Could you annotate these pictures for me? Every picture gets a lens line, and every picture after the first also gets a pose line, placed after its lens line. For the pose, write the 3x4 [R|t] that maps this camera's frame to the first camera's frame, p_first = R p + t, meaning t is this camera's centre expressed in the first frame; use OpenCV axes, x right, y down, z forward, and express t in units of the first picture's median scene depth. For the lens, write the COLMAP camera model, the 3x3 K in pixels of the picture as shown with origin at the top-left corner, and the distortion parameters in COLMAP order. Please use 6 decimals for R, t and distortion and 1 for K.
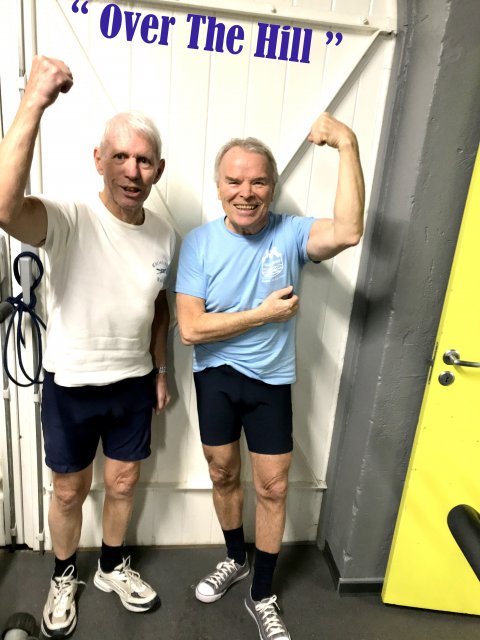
lens RADIAL K [[535.6, 0, 240.0], [0, 535.6, 320.0], [0, 0, 1]] dist [0.013257, 0.004635]
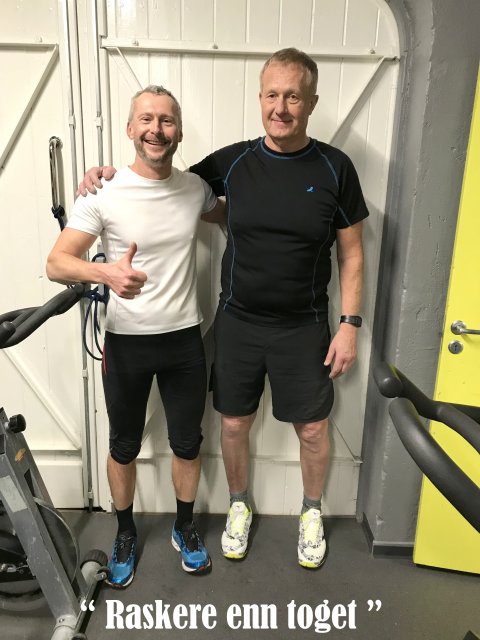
lens RADIAL K [[535.6, 0, 240.0], [0, 535.6, 320.0], [0, 0, 1]] dist [0.013257, 0.004635]
pose [[0.990740, -0.025131, -0.133427, 0.083547], [0.014826, 0.996869, -0.077673, 0.127252], [0.134961, 0.074976, 0.988010, -0.174612]]
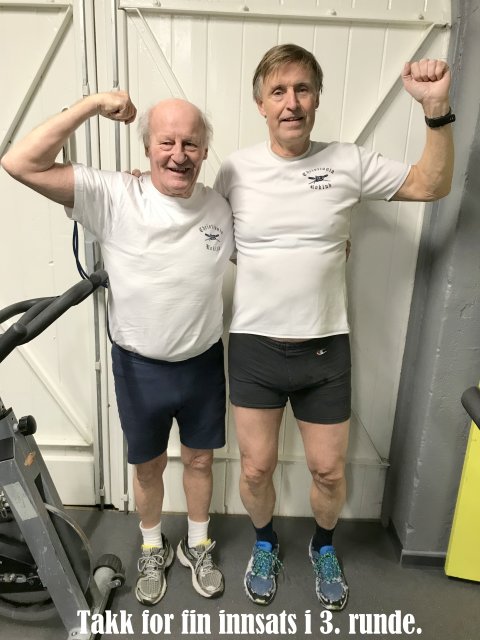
lens RADIAL K [[532.5, 0, 238.5], [0, 532.5, 324.0], [0, 0, 1]] dist [0.043530, -0.054392]
pose [[0.989733, -0.001012, -0.142926, 0.024815], [-0.003846, 0.999424, -0.033708, 0.093850], [0.142878, 0.033911, 0.989159, -0.090426]]
